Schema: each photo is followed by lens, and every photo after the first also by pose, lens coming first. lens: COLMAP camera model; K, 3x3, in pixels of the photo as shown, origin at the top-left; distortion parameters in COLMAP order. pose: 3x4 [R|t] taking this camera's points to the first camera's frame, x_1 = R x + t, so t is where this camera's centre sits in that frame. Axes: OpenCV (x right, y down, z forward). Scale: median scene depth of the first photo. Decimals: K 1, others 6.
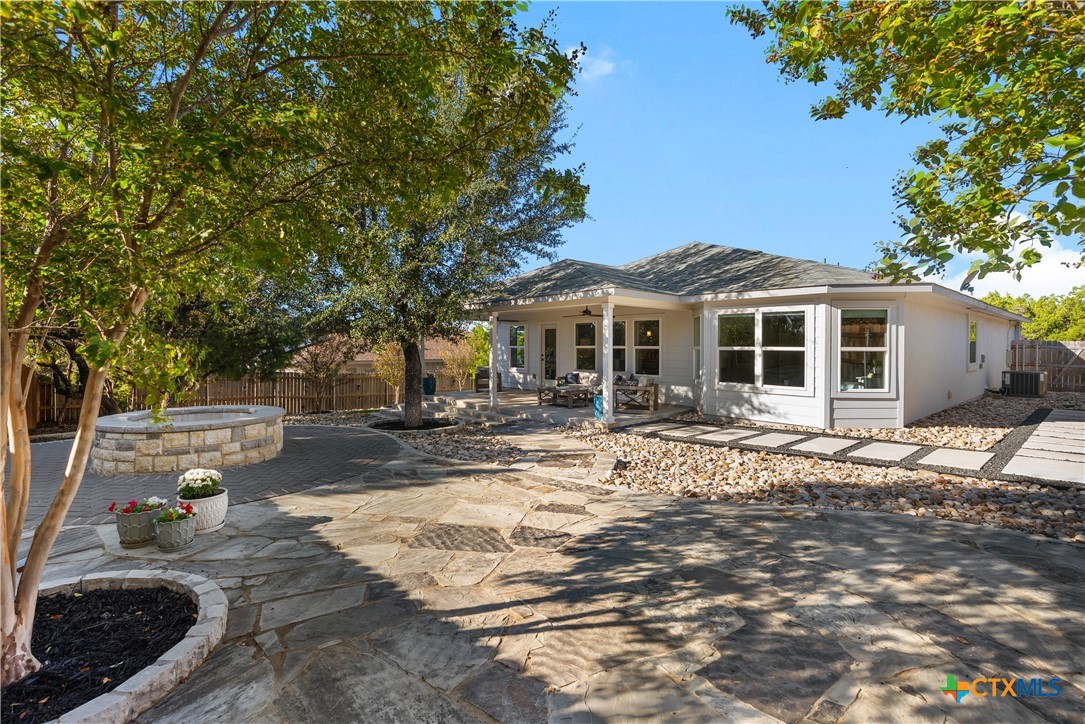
lens RADIAL K [[502.5, 0, 541.3], [0, 502.5, 355.6], [0, 0, 1]] dist [0.000326, 0.000082]
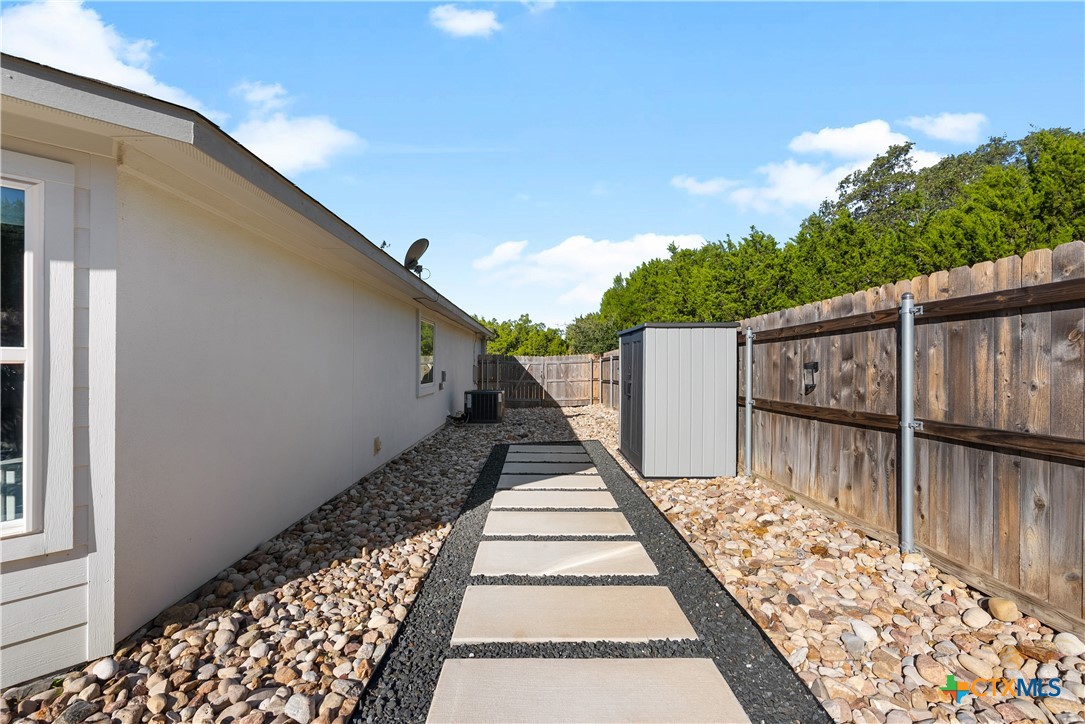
lens RADIAL K [[502.5, 0, 541.8], [0, 502.5, 365.2], [0, 0, 1]] dist [0.000326, 0.000082]
pose [[0.654377, 0.002052, 0.756166, 0.404954], [0.006835, 0.999939, -0.008629, -0.002599], [-0.756138, 0.010815, 0.654323, 0.396874]]
